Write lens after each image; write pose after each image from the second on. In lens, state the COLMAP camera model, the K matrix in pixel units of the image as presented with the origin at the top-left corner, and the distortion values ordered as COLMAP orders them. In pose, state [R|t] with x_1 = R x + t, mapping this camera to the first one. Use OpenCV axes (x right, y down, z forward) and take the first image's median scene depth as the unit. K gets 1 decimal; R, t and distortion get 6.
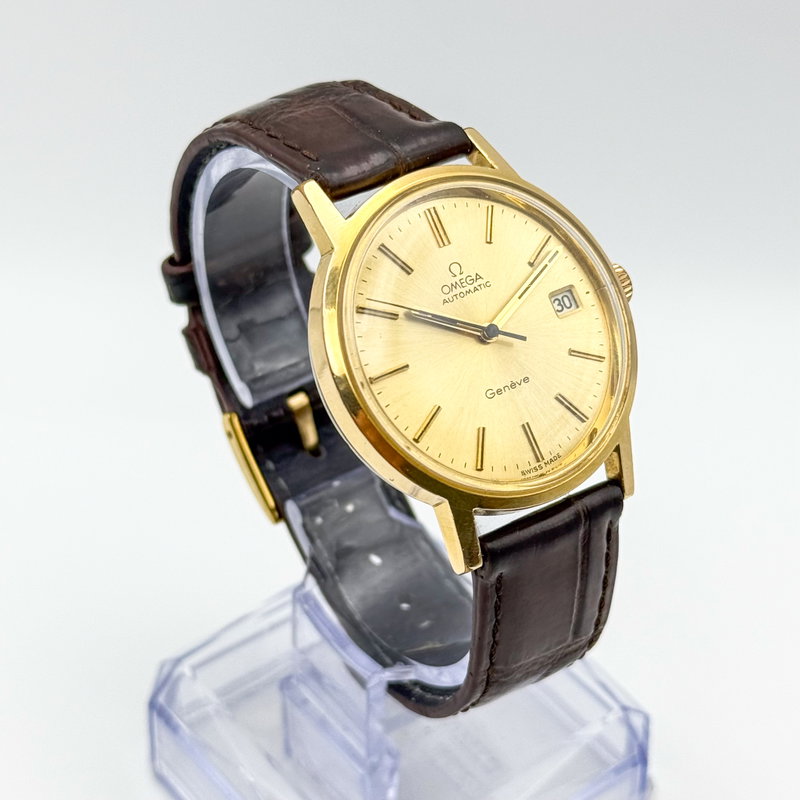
lens RADIAL K [[1959.1, 0, 400.0], [0, 1959.1, 400.0], [0, 0, 1]] dist [0.018980, 0.235338]
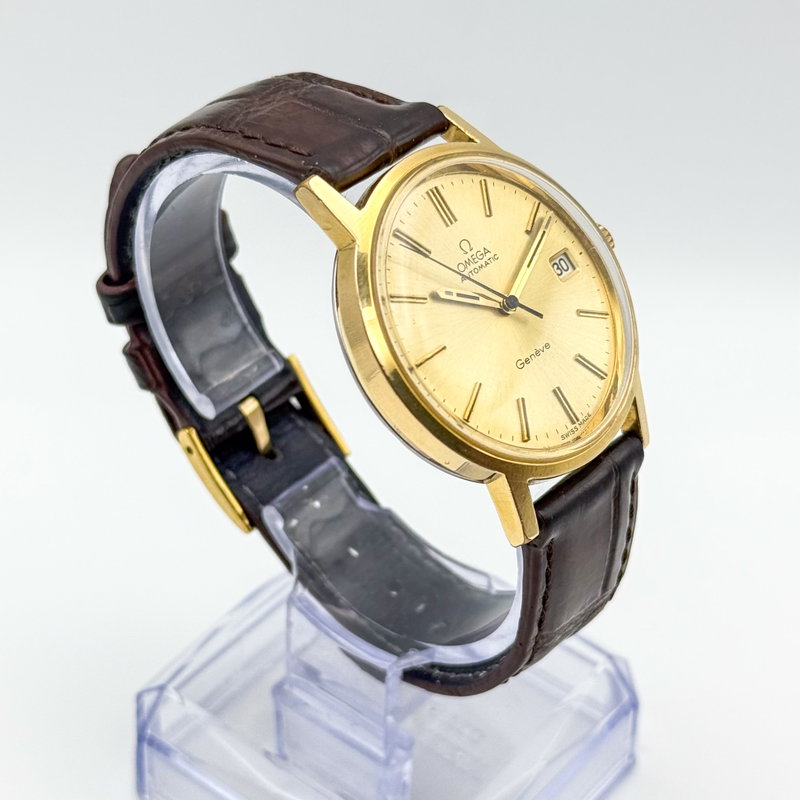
lens RADIAL K [[1959.1, 0, 400.0], [0, 1959.1, 400.0], [0, 0, 1]] dist [0.018980, 0.235338]
pose [[0.968559, -0.145033, 0.202136, -0.207988], [0.143855, 0.989385, 0.020591, -0.013784], [-0.202977, 0.009135, 0.979141, 0.025797]]
